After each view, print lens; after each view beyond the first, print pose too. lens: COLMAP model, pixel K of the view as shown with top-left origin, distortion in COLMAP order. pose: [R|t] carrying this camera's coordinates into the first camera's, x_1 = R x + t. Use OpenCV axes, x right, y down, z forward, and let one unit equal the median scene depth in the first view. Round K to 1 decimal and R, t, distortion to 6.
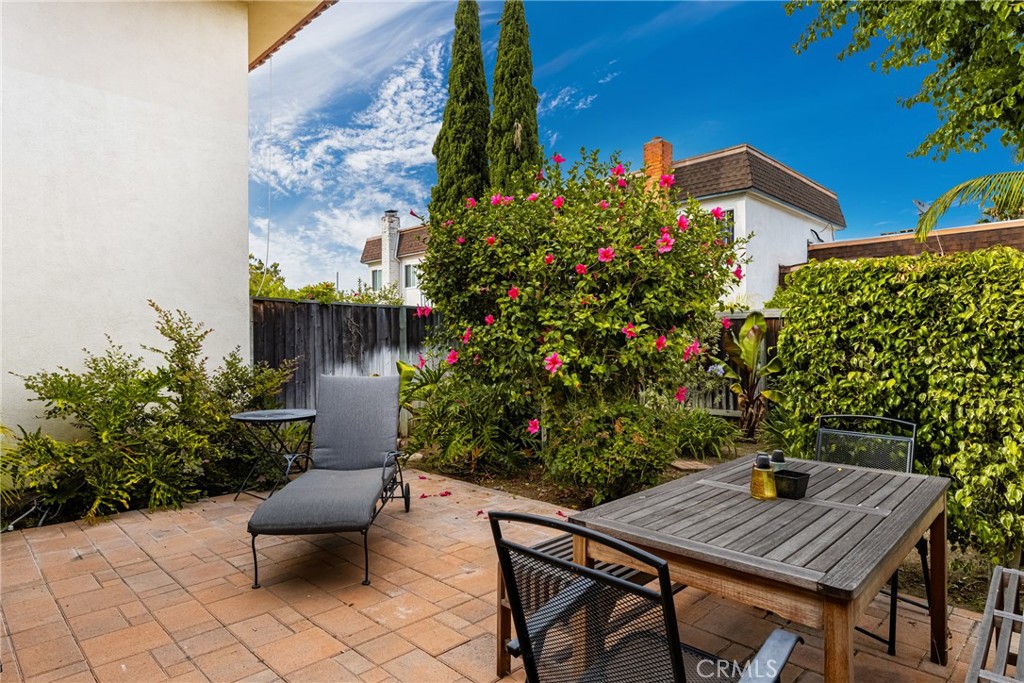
lens RADIAL K [[578.1, 0, 515.0], [0, 578.1, 340.8], [0, 0, 1]] dist [0.006179, -0.000529]
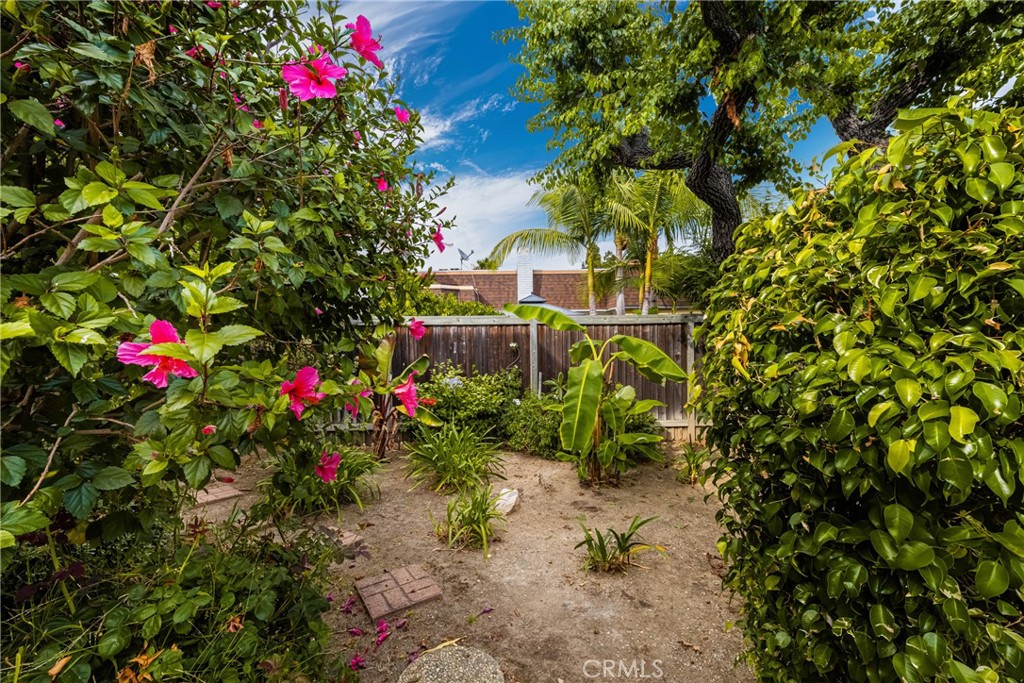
lens RADIAL K [[418.8, 0, 515.6], [0, 418.8, 339.5], [0, 0, 1]] dist [0.001362, -0.000246]
pose [[0.705198, 0.003437, 0.709002, 0.175281], [0.003020, 0.999965, -0.007851, -0.020729], [-0.709004, 0.007678, 0.705162, 0.762854]]
